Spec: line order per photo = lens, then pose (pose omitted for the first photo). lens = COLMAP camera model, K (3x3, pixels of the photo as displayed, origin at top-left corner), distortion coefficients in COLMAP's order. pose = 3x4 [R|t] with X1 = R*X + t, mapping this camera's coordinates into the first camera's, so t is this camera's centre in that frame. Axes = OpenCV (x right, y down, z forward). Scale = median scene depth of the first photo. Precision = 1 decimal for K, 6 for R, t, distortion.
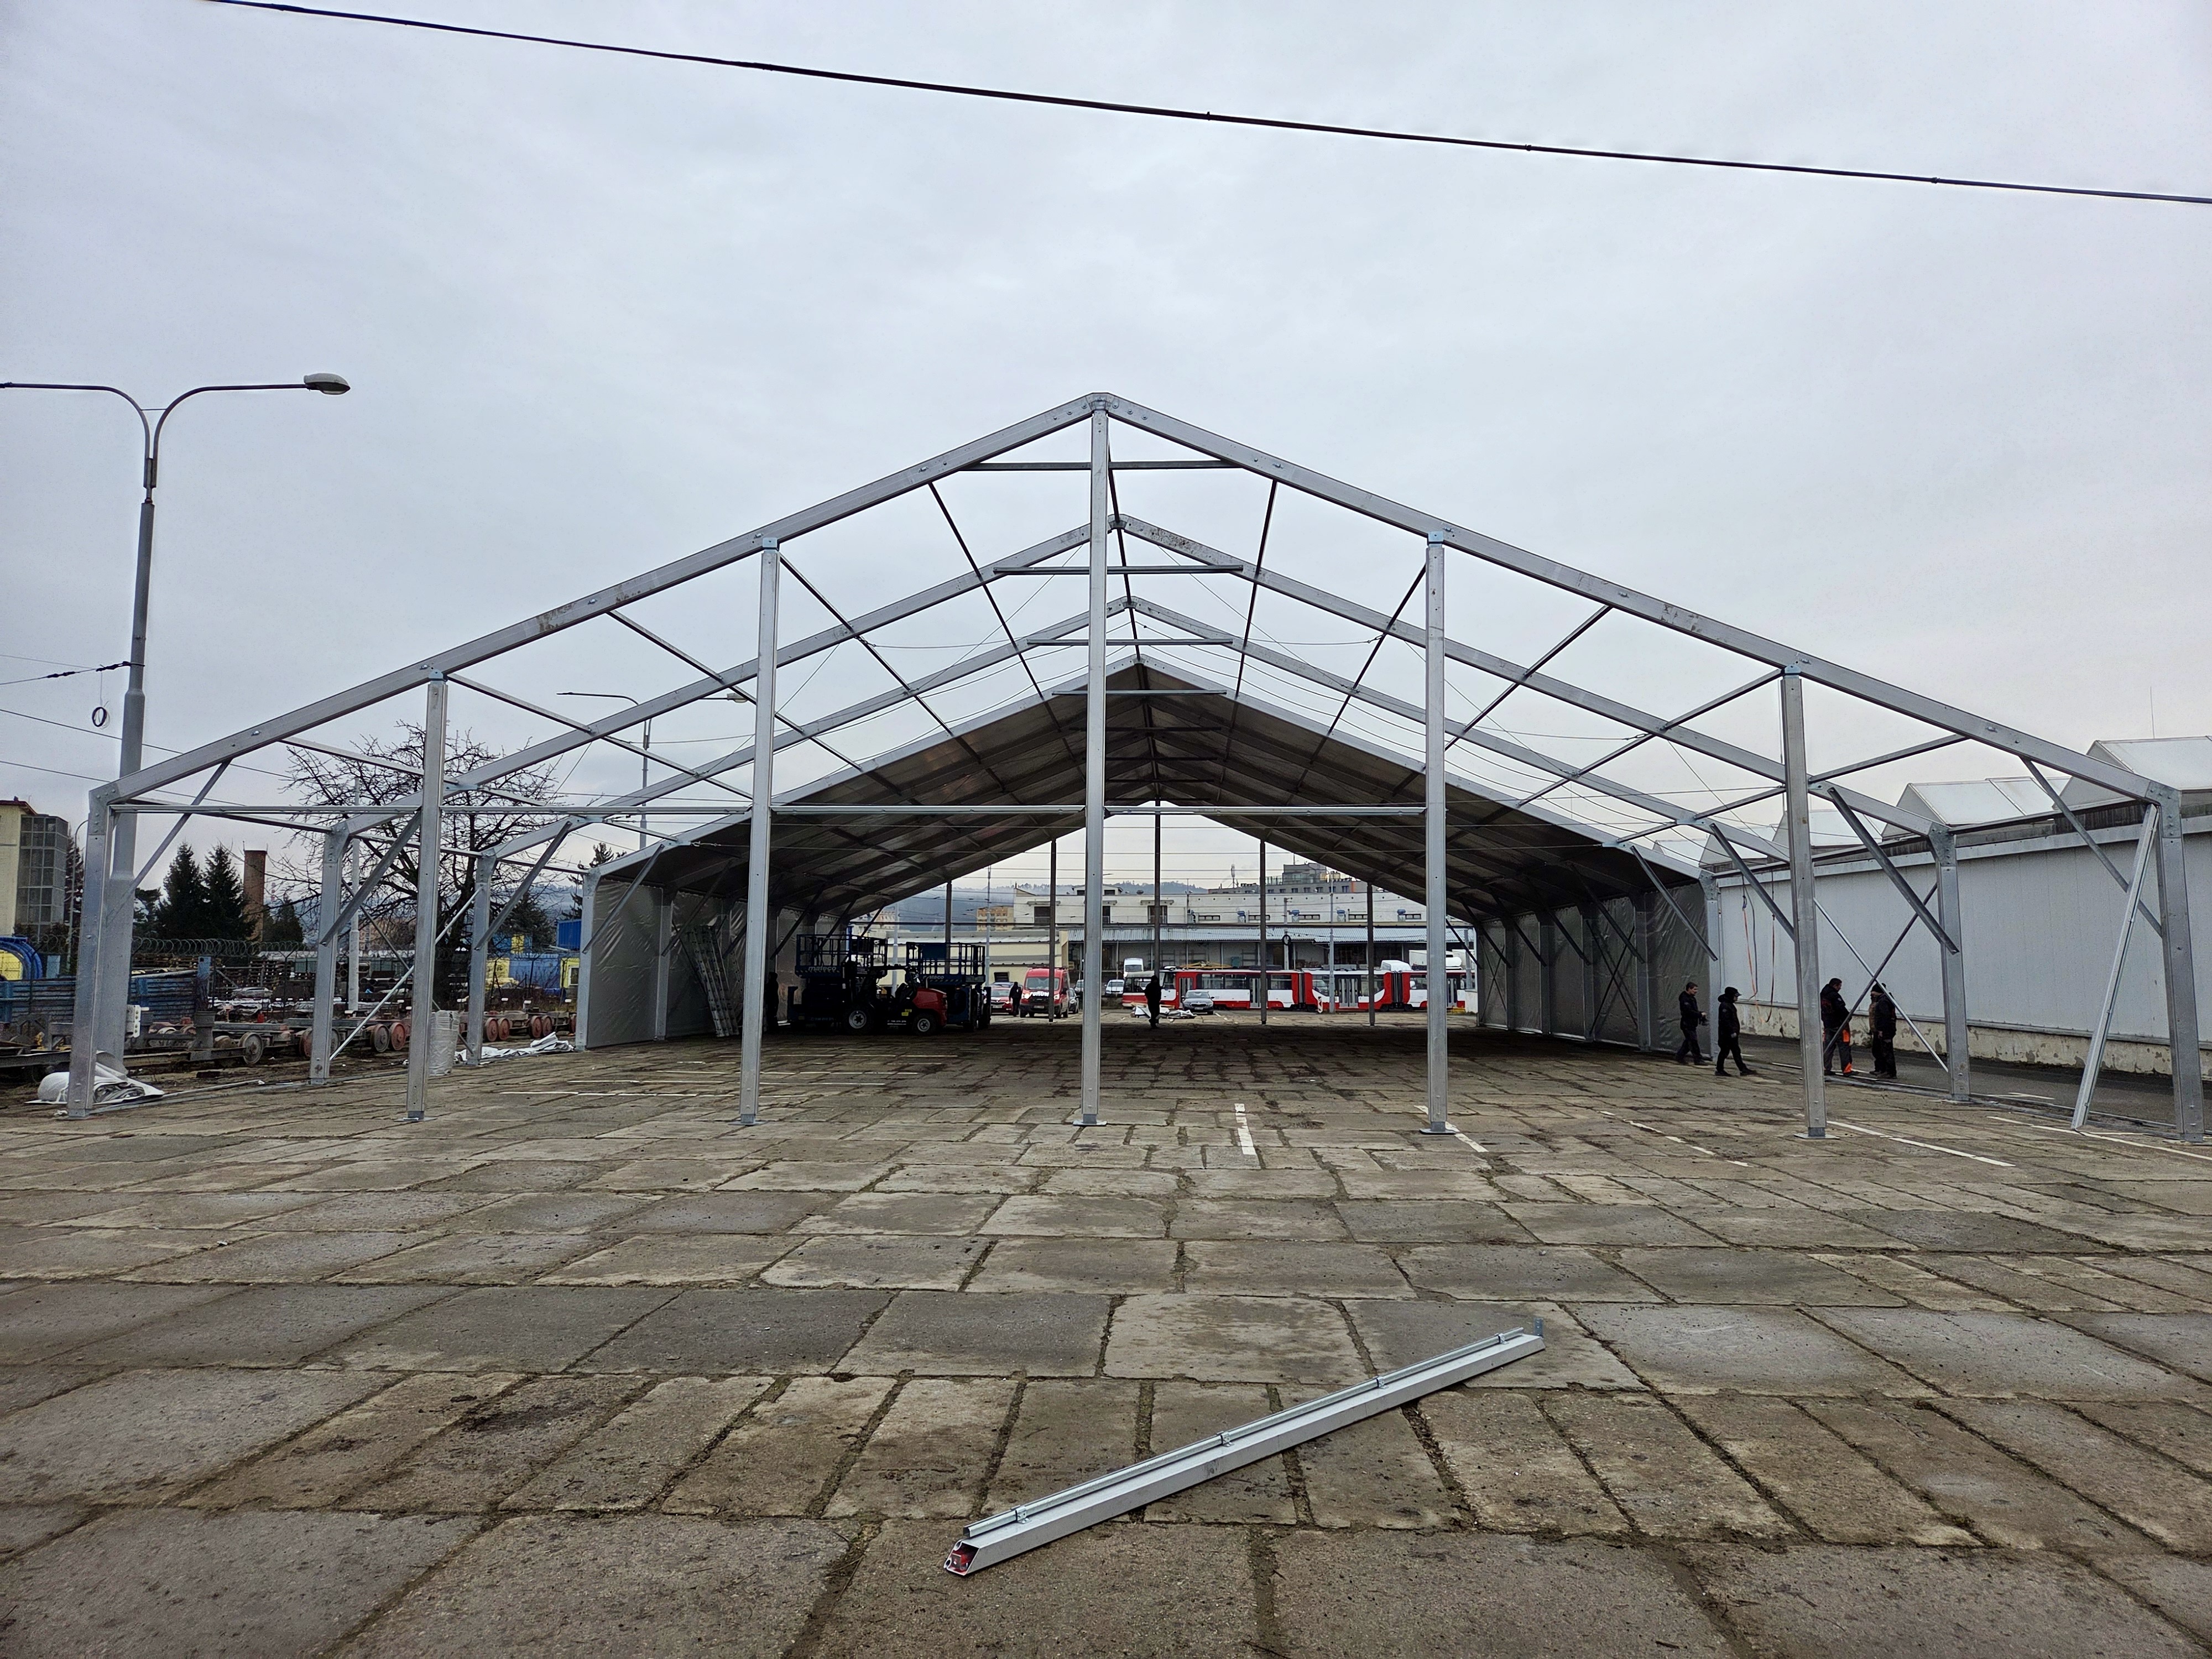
lens RADIAL K [[1438.1, 0, 1106.0], [0, 1438.1, 829.5], [0, 0, 1]] dist [0.080936, -0.068375]
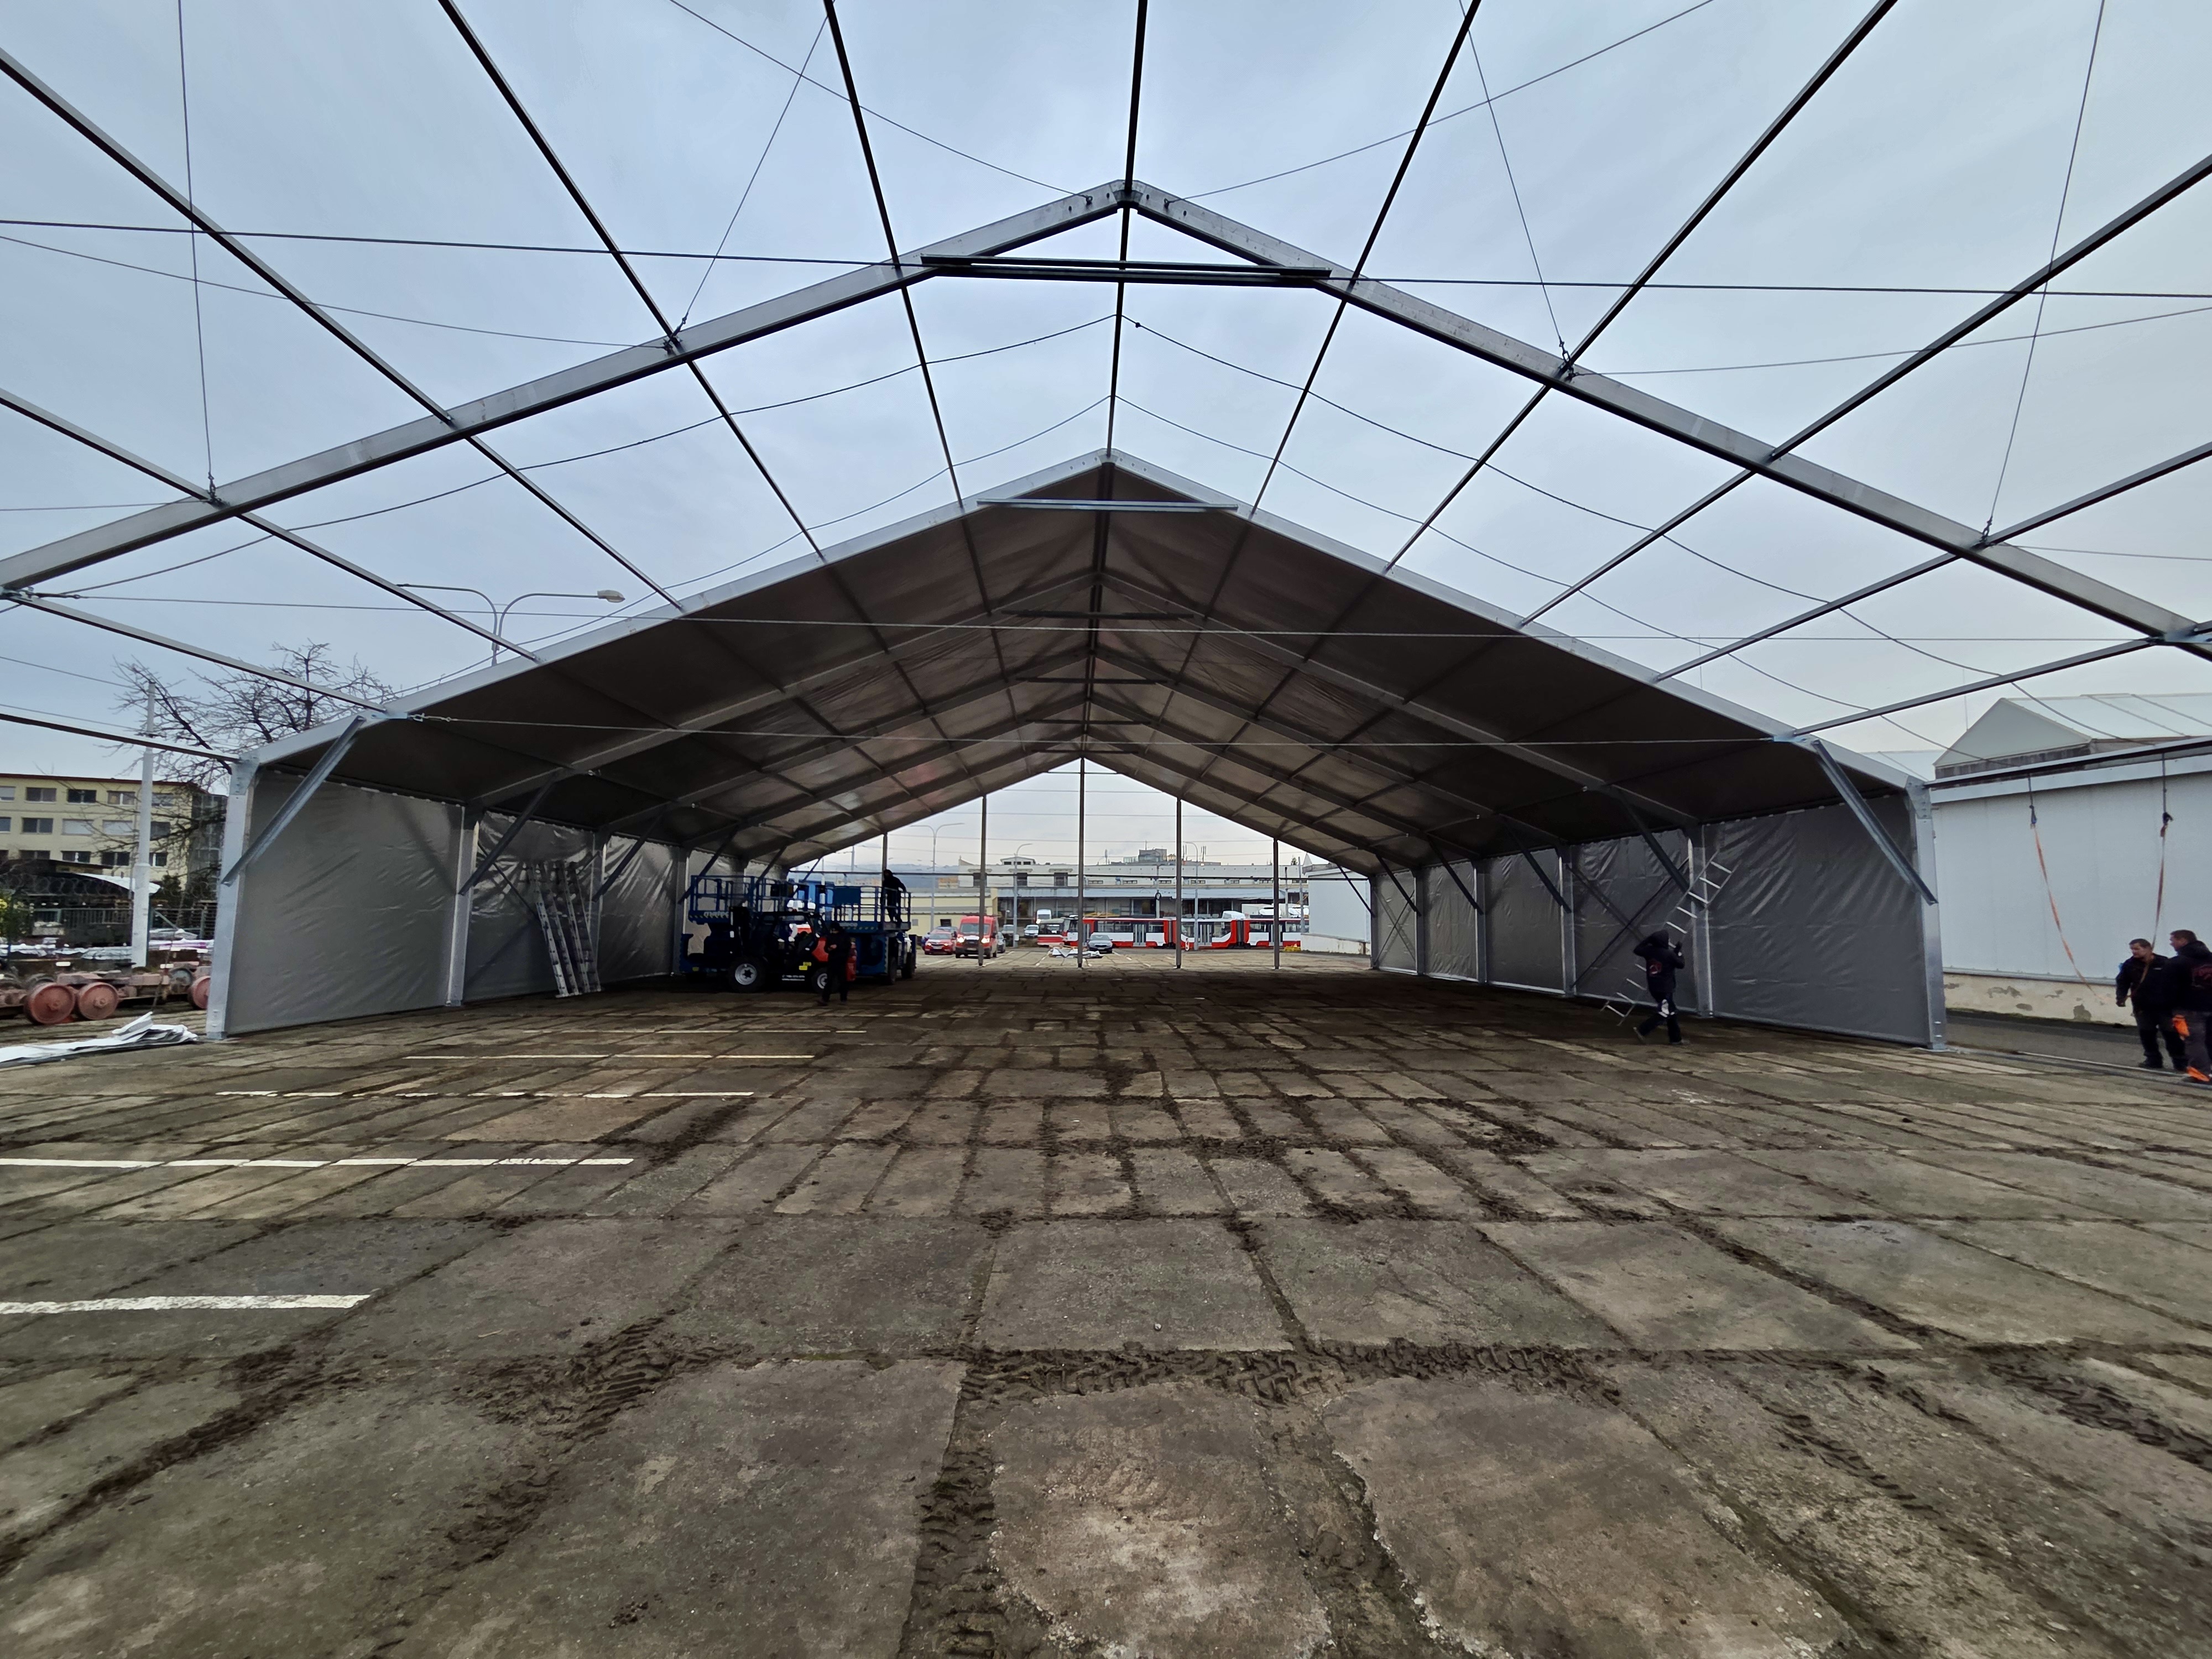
lens RADIAL K [[888.0, 0, 1106.0], [0, 888.0, 829.5], [0, 0, 1]] dist [0.009287, 0.000139]
pose [[0.995417, 0.013208, 0.094710, -0.009273], [-0.012973, 0.999911, -0.003098, 0.033126], [-0.094743, 0.001855, 0.995500, 0.333163]]
